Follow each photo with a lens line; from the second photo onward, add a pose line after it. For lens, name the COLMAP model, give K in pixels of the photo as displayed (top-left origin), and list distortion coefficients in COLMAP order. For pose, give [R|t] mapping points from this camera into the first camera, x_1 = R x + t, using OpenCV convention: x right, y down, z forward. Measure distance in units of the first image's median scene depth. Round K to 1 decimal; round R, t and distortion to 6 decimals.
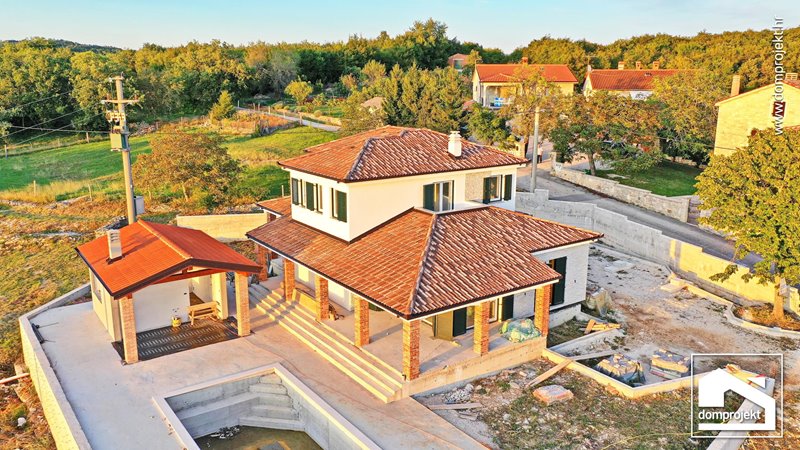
lens RADIAL K [[631.3, 0, 400.9], [0, 631.3, 232.1], [0, 0, 1]] dist [0.006470, 0.004110]
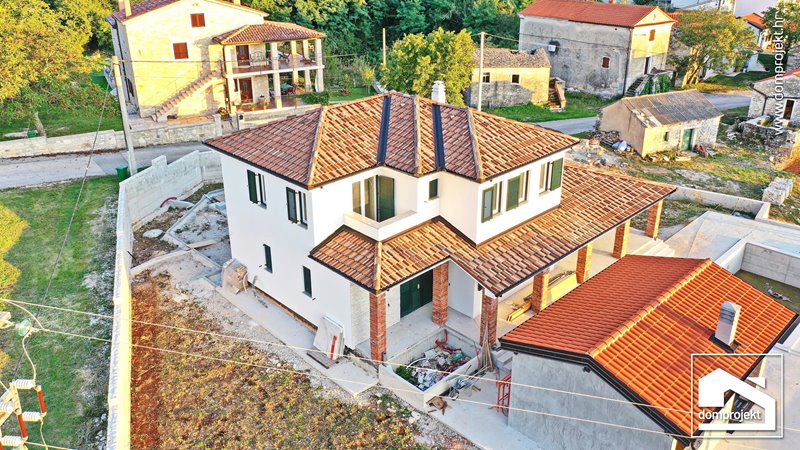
lens RADIAL K [[638.7, 0, 396.9], [0, 638.7, 194.4], [0, 0, 1]] dist [0.010178, 0.003181]
pose [[-0.150293, -0.369527, 0.916985, -0.839225], [0.242467, 0.885416, 0.396546, -0.400007], [-0.958448, 0.281937, -0.043474, 1.127390]]
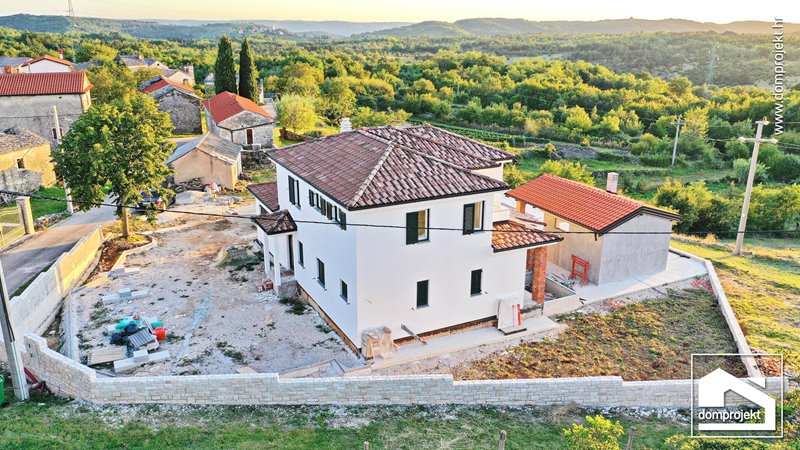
lens RADIAL K [[637.4, 0, 400.0], [0, 637.4, 225.0], [0, 0, 1]] dist [0.010626, 0.004452]
pose [[-0.989536, -0.050463, 0.135173, -0.155702], [0.028737, 0.849145, 0.527377, -0.561958], [-0.141395, 0.525743, -0.838810, 1.945155]]
